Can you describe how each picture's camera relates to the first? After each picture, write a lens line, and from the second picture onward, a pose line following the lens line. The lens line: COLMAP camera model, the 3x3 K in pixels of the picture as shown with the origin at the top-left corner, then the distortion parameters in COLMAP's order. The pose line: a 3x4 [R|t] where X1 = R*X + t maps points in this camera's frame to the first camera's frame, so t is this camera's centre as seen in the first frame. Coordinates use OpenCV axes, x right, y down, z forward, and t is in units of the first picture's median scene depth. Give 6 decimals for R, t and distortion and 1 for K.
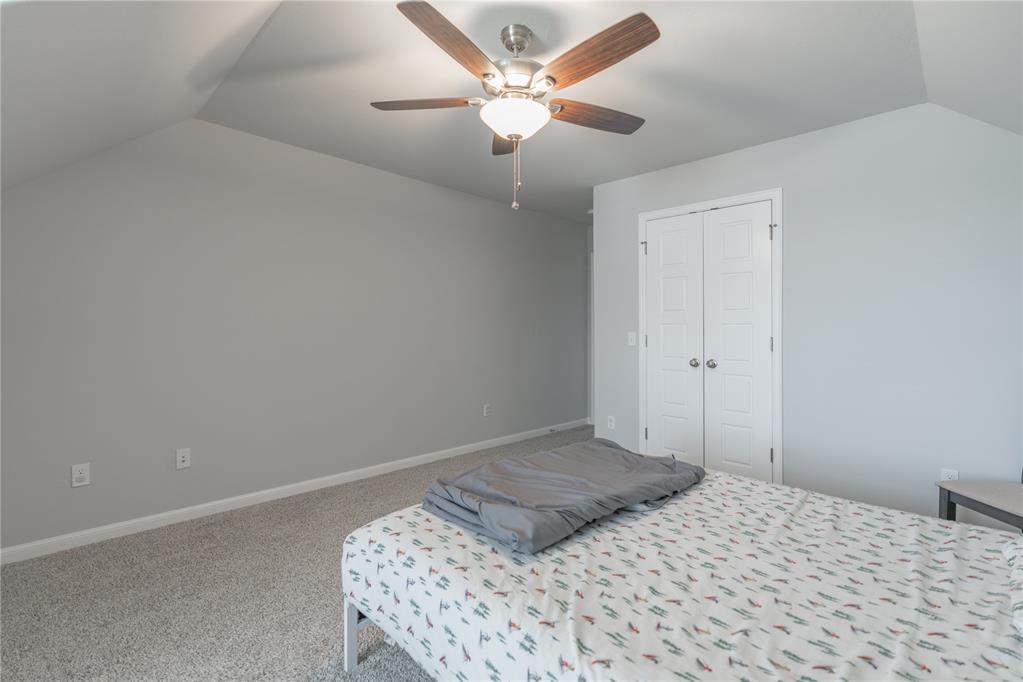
lens RADIAL K [[464.0, 0, 515.8], [0, 464.0, 337.8], [0, 0, 1]] dist [-0.000948, 0.000850]
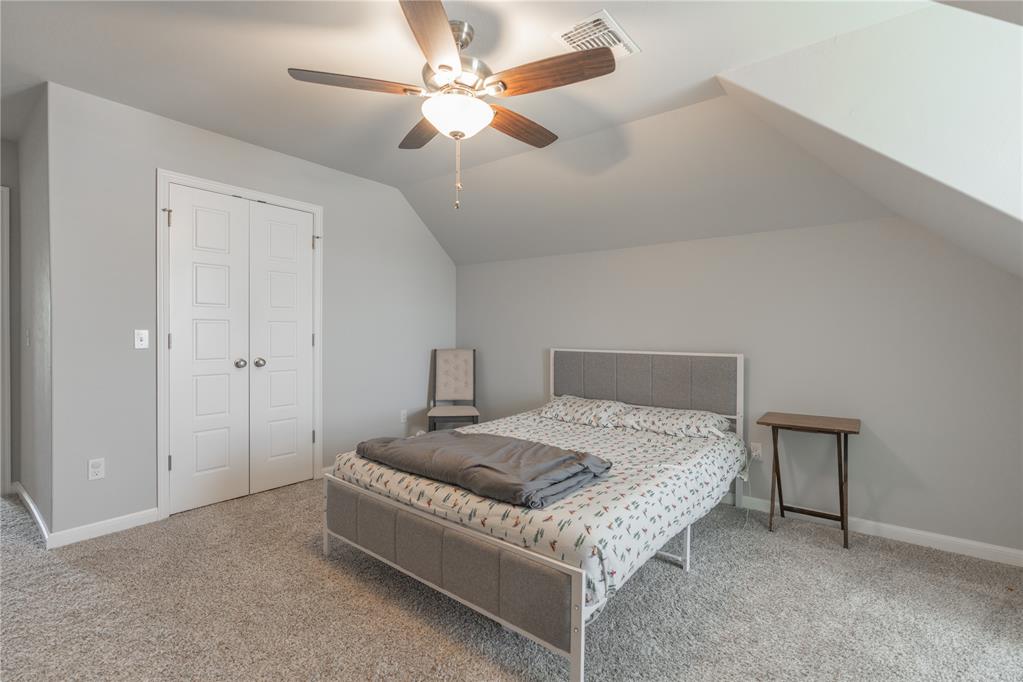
lens RADIAL K [[464.0, 0, 515.8], [0, 464.0, 337.8], [0, 0, 1]] dist [-0.000948, 0.000850]
pose [[-0.112669, -0.020856, 0.993414, -0.649139], [0.006762, 0.999740, 0.021756, -0.013511], [-0.993610, 0.009169, -0.112499, 0.638507]]
